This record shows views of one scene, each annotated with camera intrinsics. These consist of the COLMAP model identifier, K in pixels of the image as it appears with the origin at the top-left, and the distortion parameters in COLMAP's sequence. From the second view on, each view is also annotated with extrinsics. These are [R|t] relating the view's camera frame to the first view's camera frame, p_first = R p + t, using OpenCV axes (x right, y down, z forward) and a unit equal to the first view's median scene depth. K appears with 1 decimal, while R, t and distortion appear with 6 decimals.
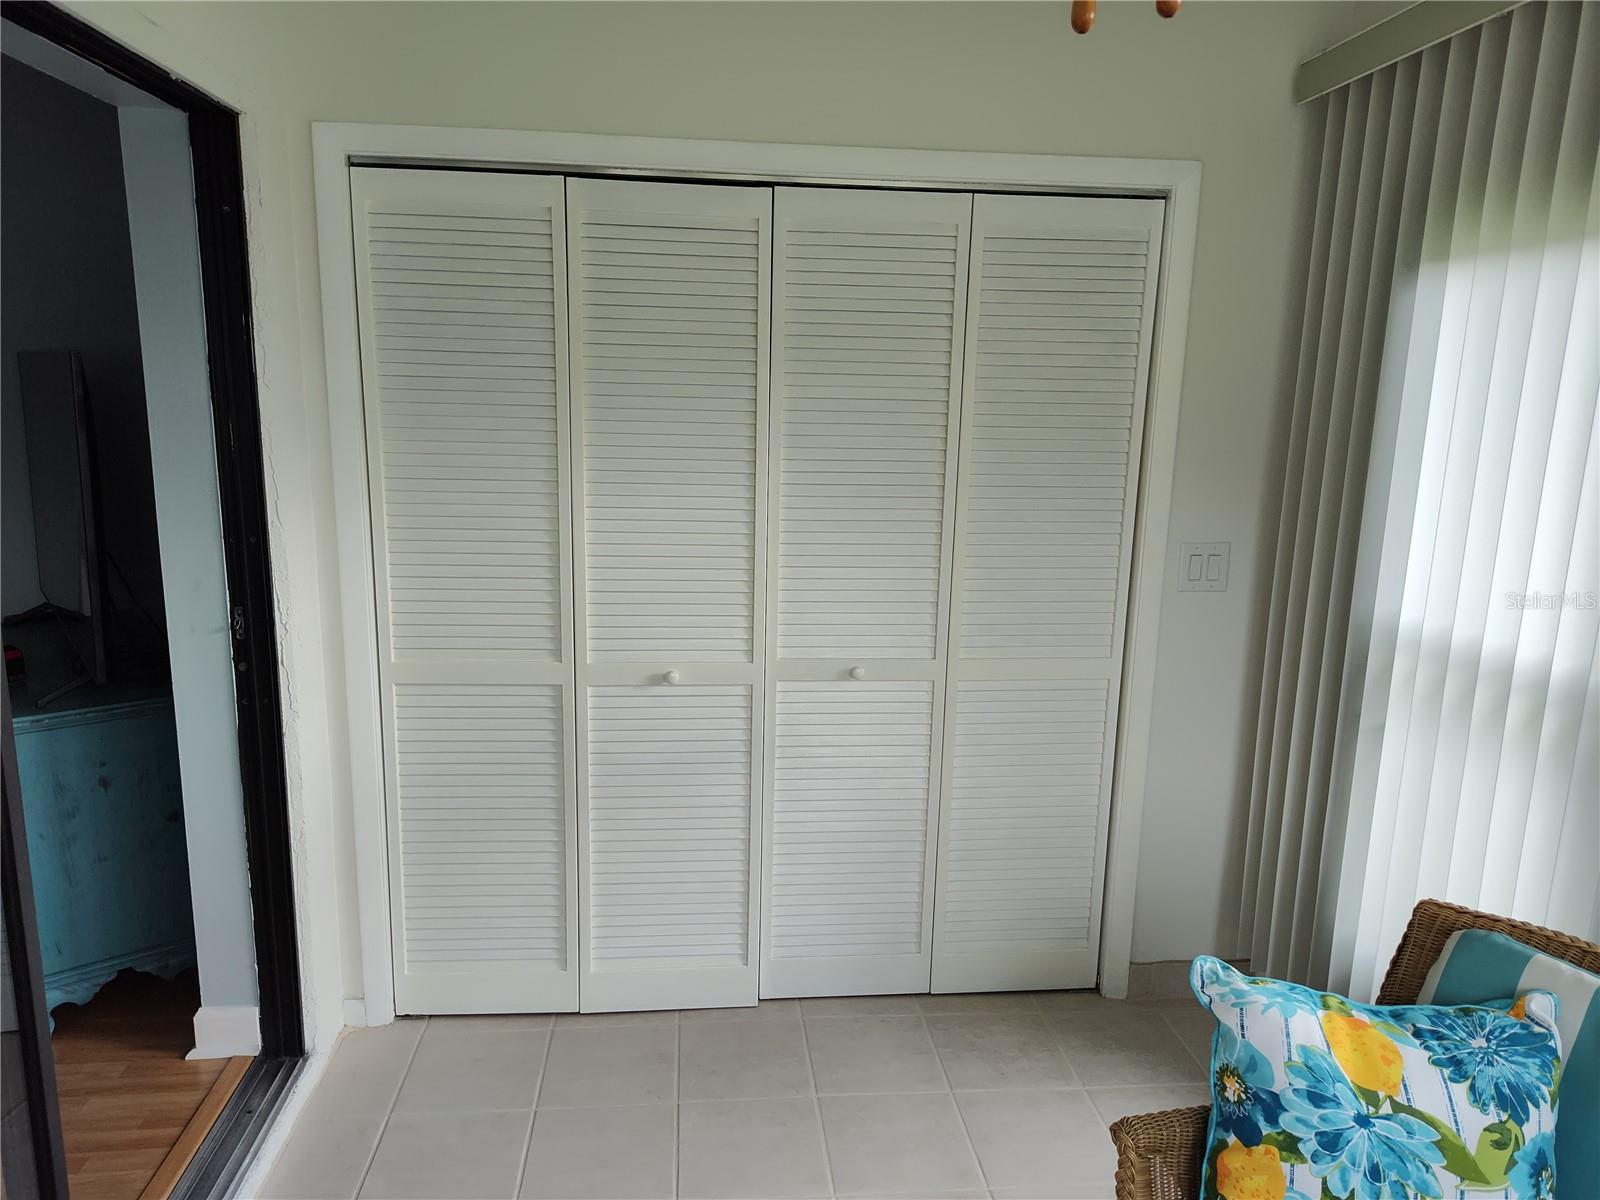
lens RADIAL K [[1094.9, 0, 792.5], [0, 1094.9, 601.3], [0, 0, 1]] dist [0.033787, -0.031185]
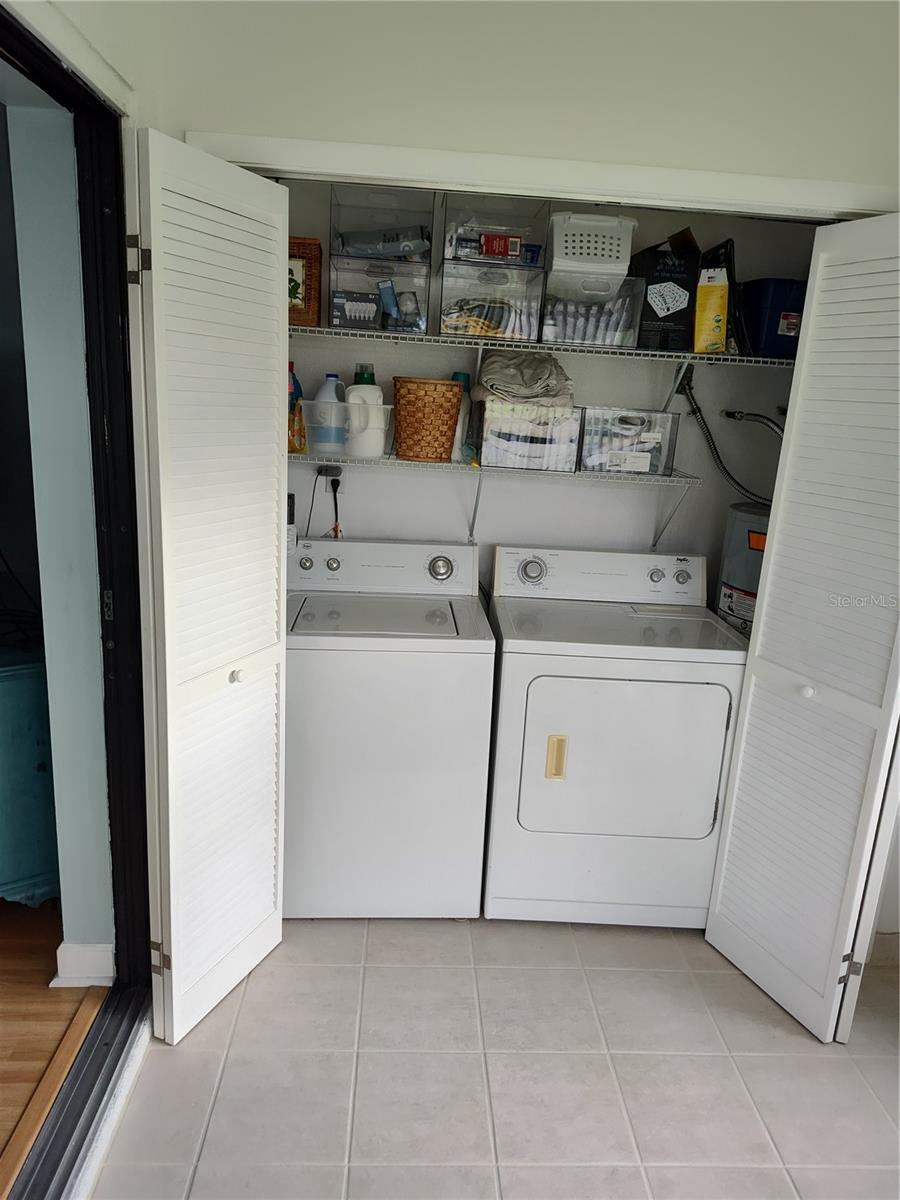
lens RADIAL K [[821.2, 0, 454.7], [0, 821.2, 597.3], [0, 0, 1]] dist [0.033787, -0.031185]
pose [[0.998358, 0.045118, -0.035303, -0.130711], [-0.043441, 0.997953, 0.046924, -0.039401], [0.037348, -0.045314, 0.998274, 0.199949]]
